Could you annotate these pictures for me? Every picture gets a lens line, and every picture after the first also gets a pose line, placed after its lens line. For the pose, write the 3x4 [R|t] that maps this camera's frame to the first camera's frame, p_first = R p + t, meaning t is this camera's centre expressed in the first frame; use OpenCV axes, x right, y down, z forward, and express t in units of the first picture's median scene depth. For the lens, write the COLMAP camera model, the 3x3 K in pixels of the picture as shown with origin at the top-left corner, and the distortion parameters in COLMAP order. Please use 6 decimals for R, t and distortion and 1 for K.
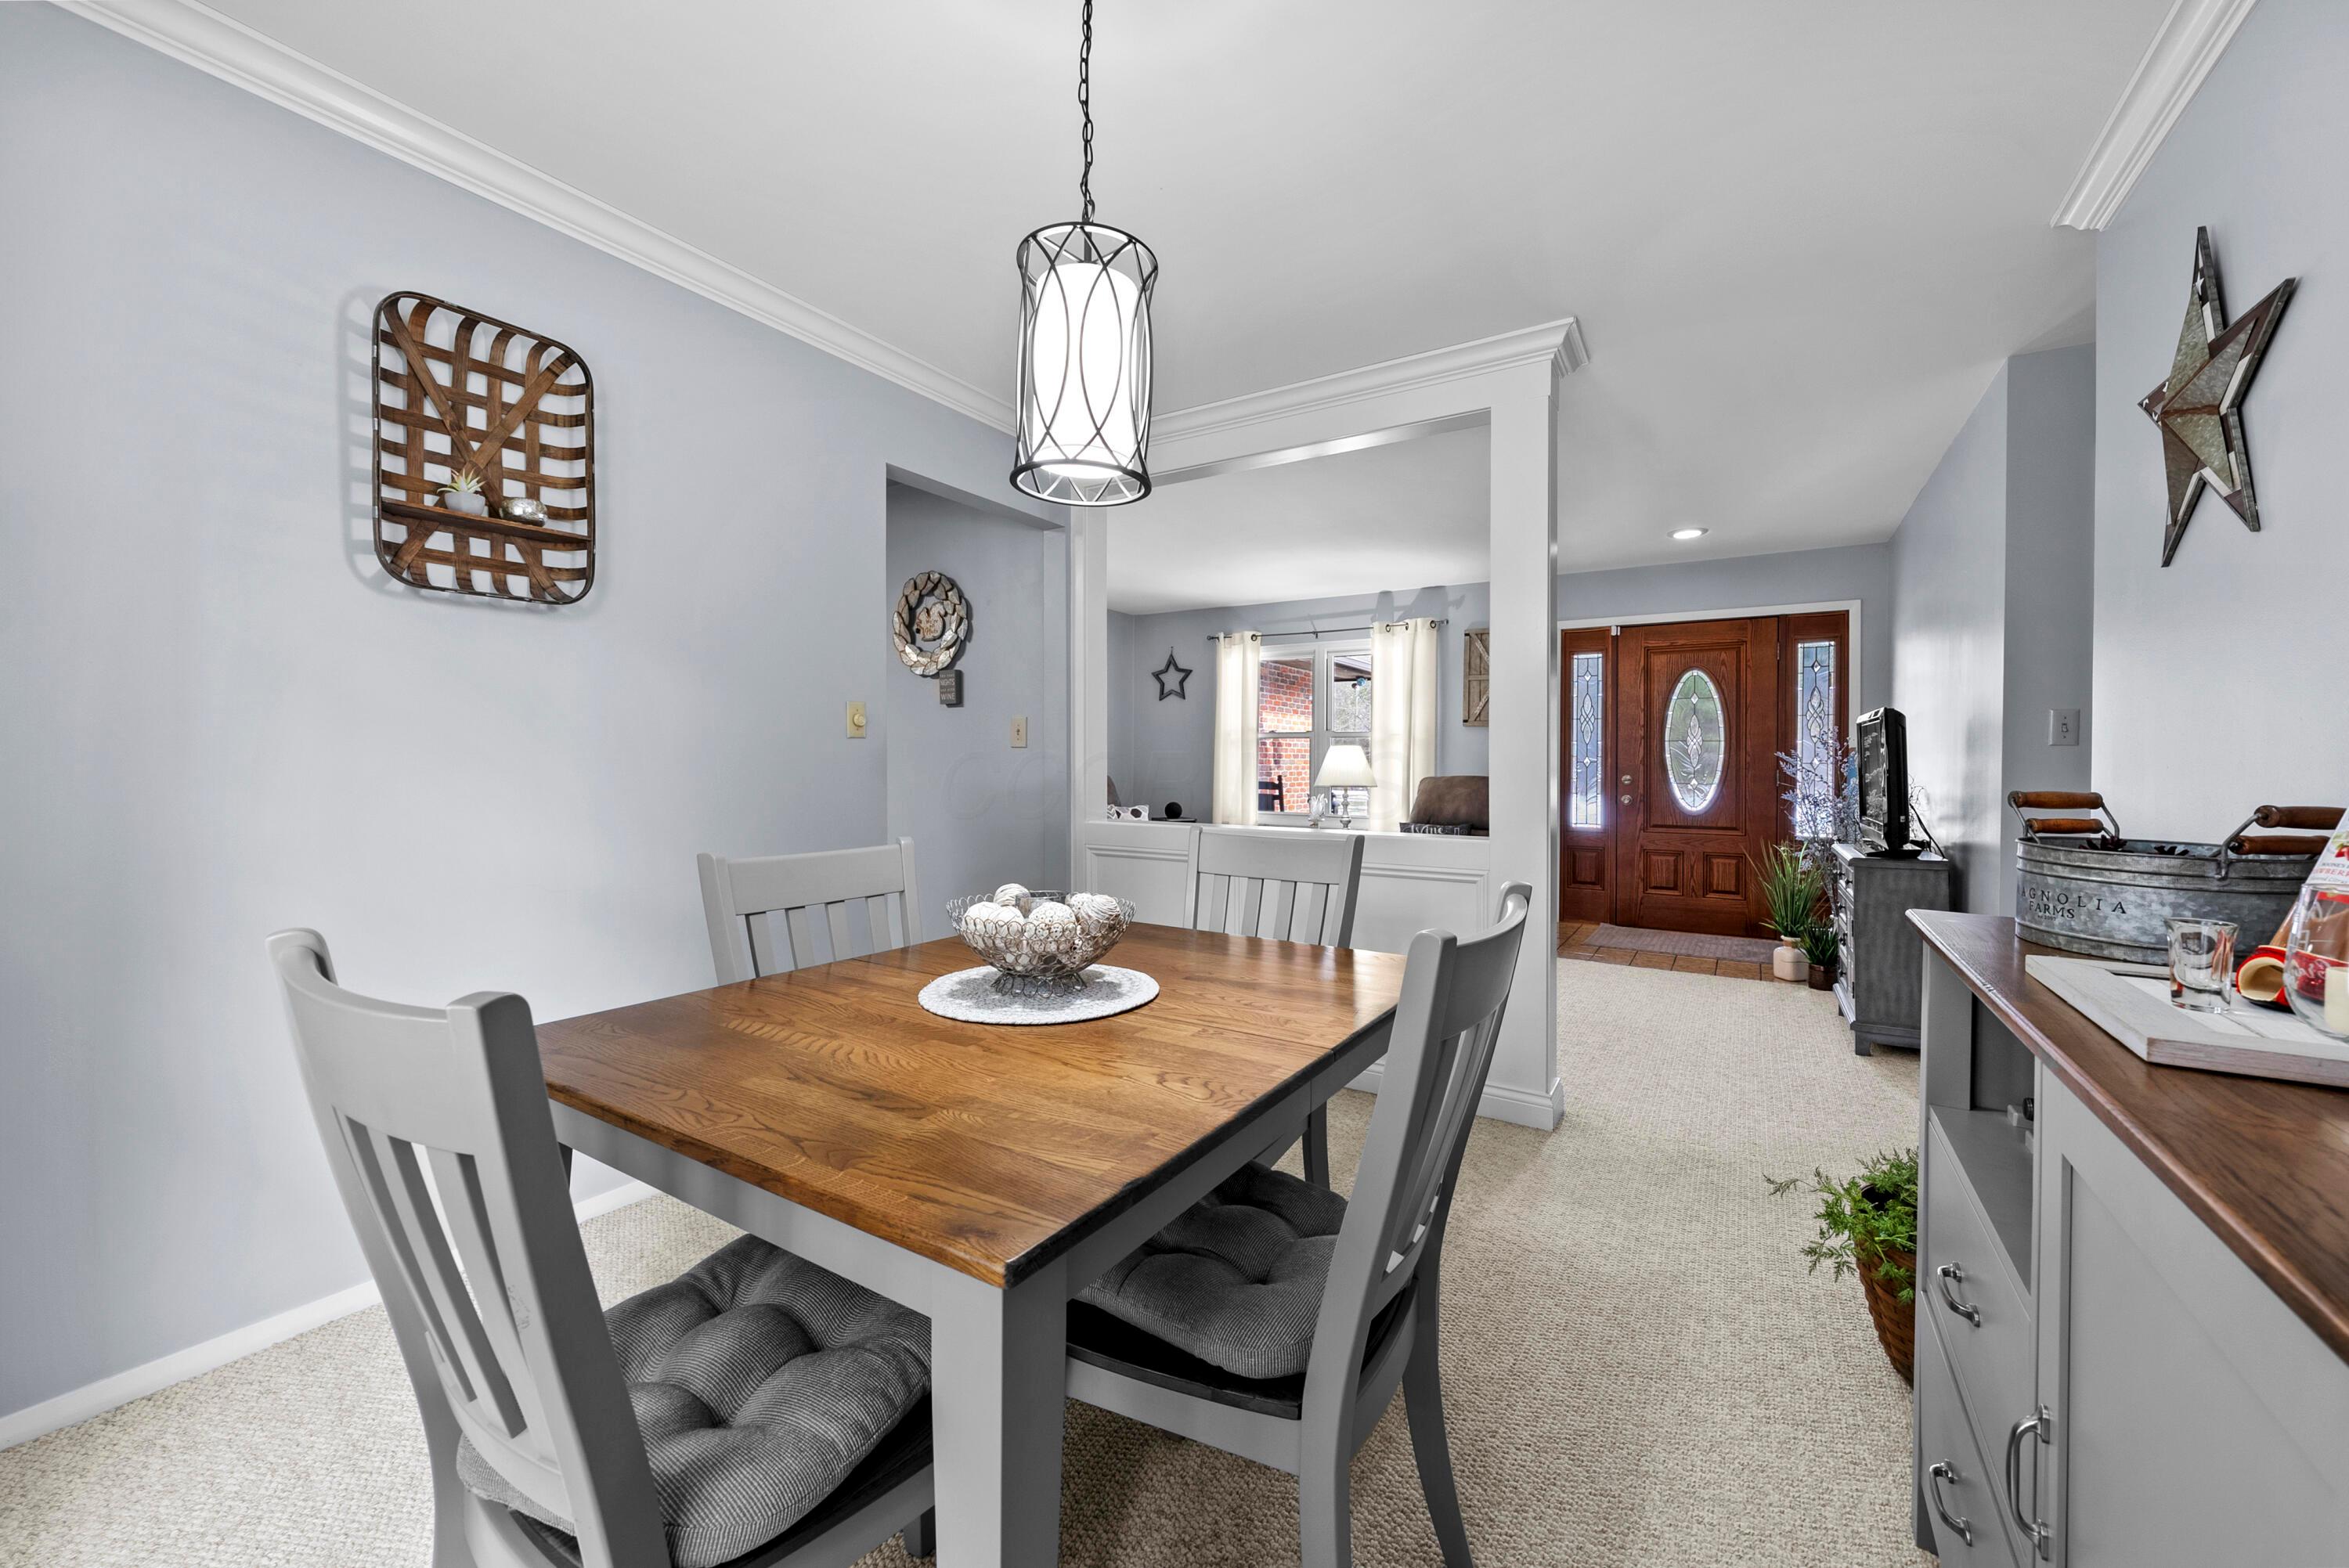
lens RADIAL K [[925.6, 0, 1168.9], [0, 925.6, 772.5], [0, 0, 1]] dist [-0.000833, -0.000162]
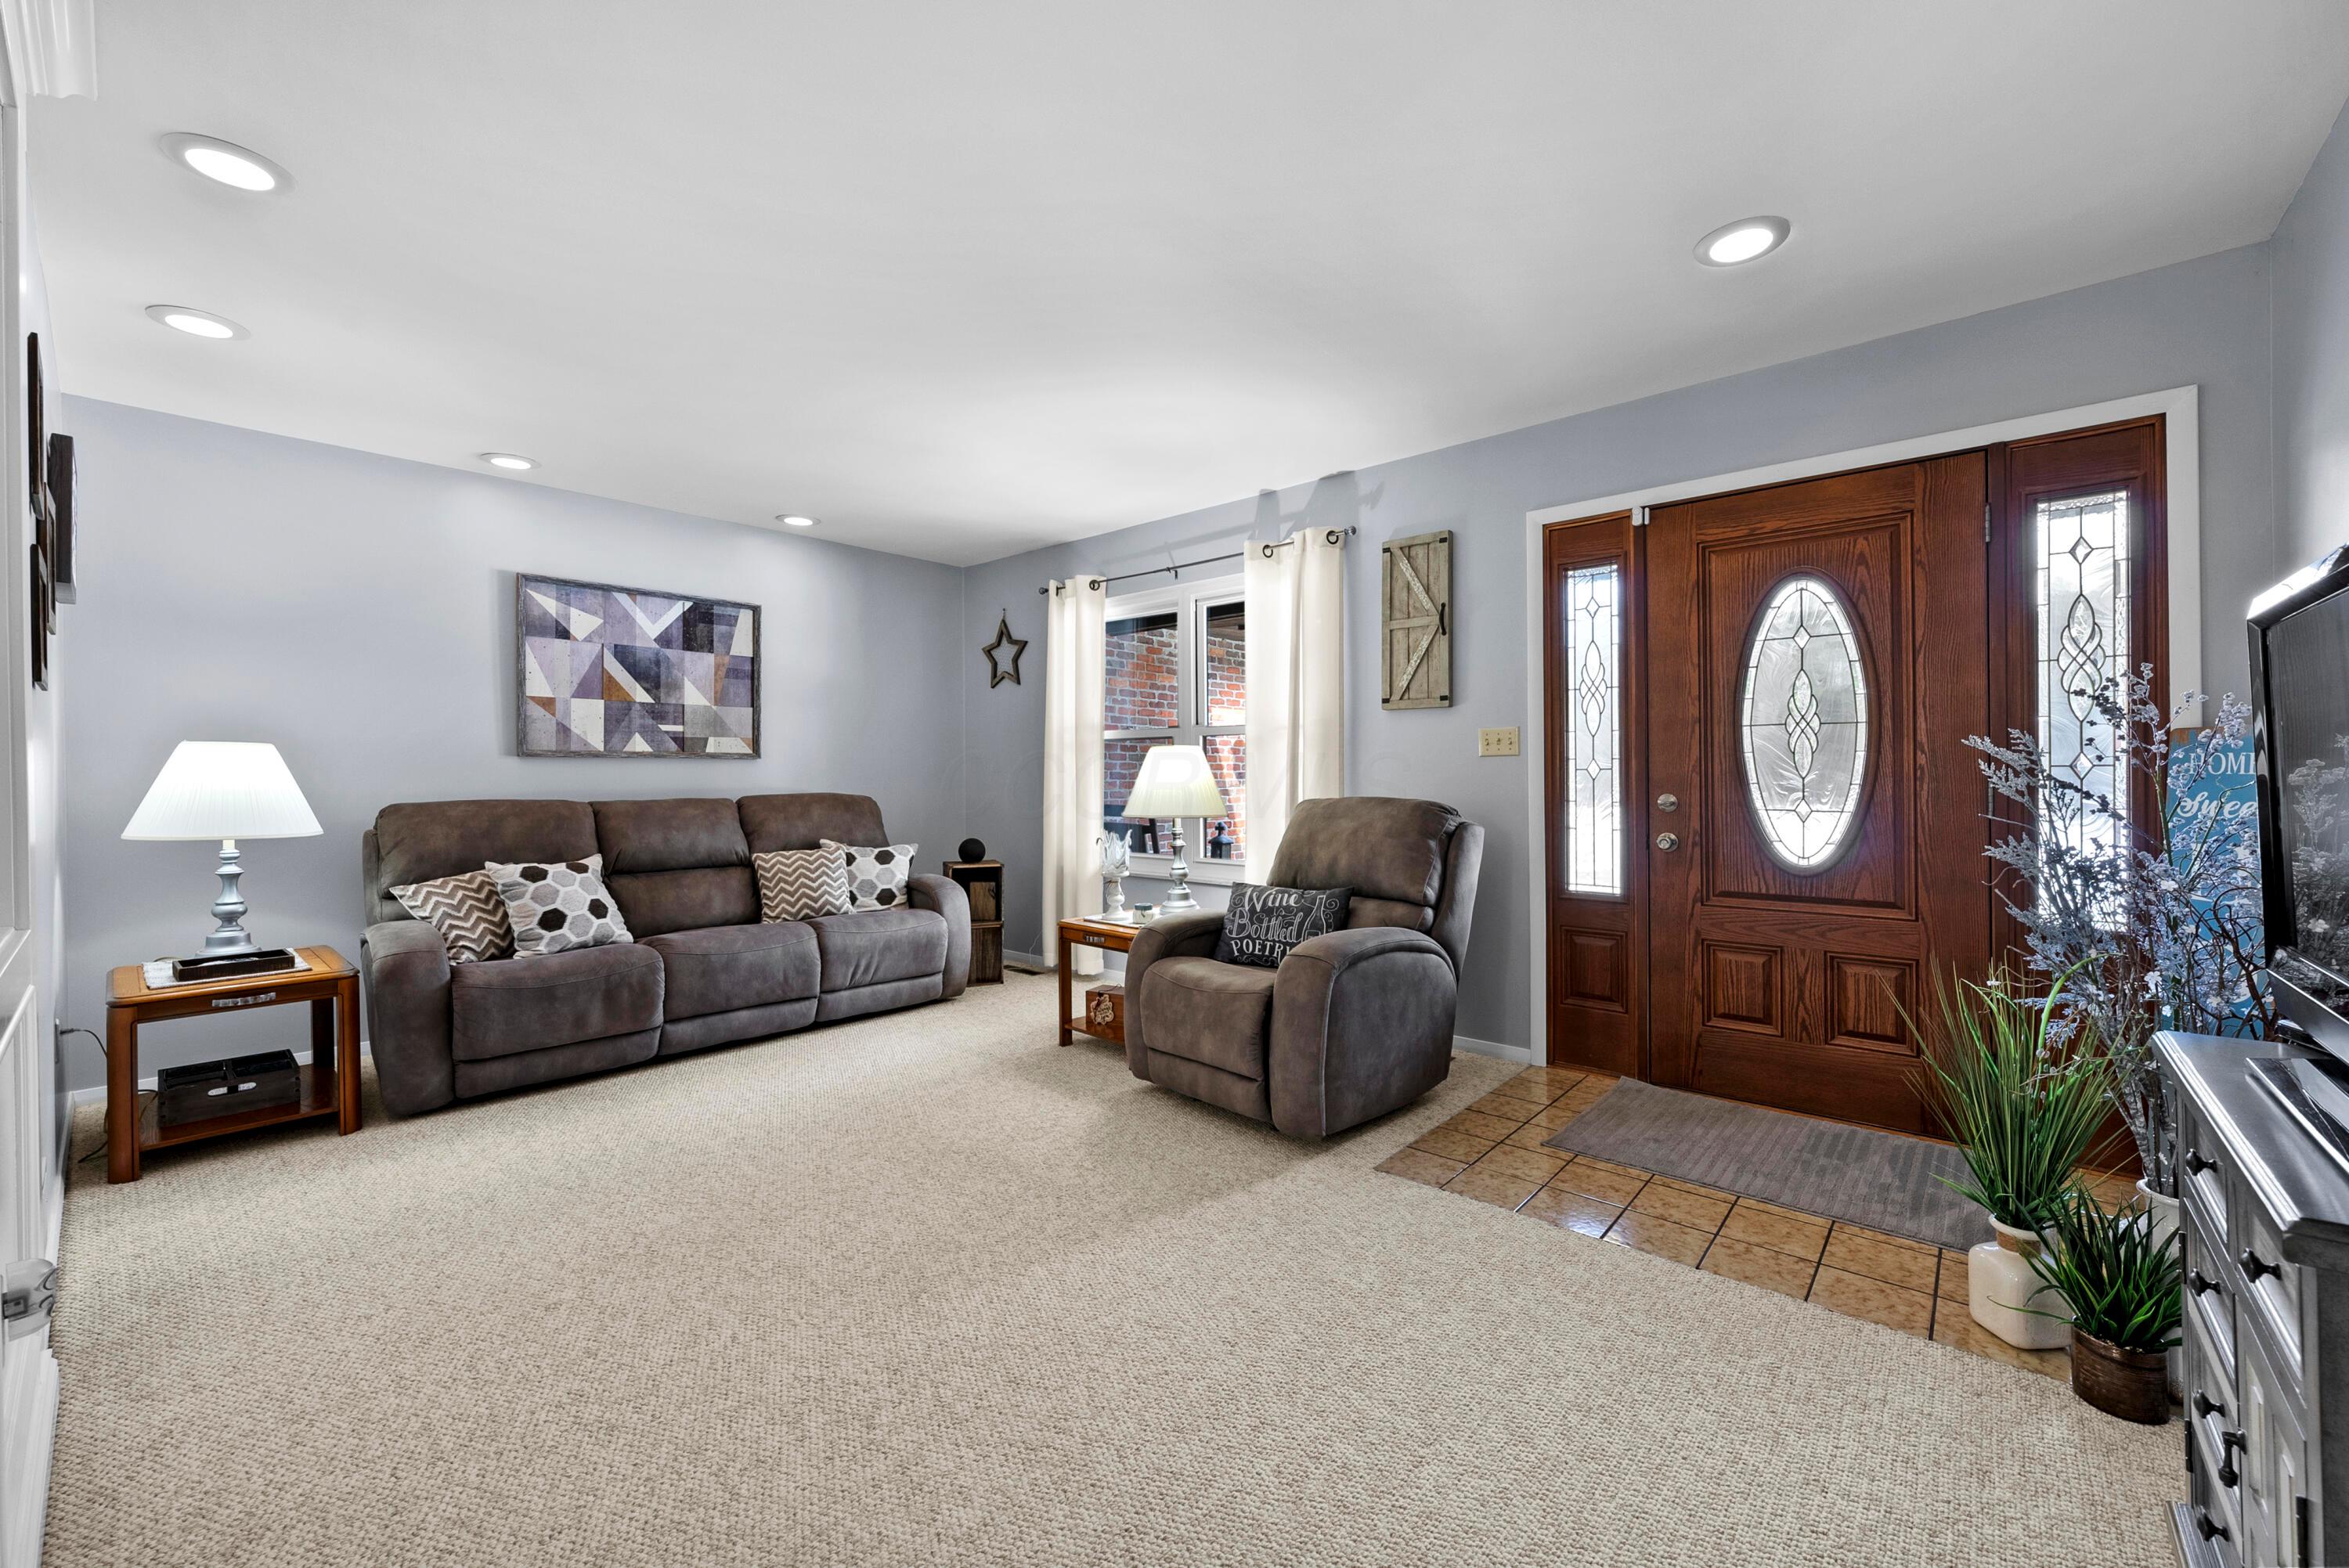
lens RADIAL K [[925.6, 0, 1181.7], [0, 925.6, 780.0], [0, 0, 1]] dist [-0.000833, -0.000162]
pose [[0.986593, -0.011461, -0.162798, 0.311090], [0.010512, 0.999922, -0.006688, -0.004161], [0.162862, 0.004887, 0.986637, 0.445118]]
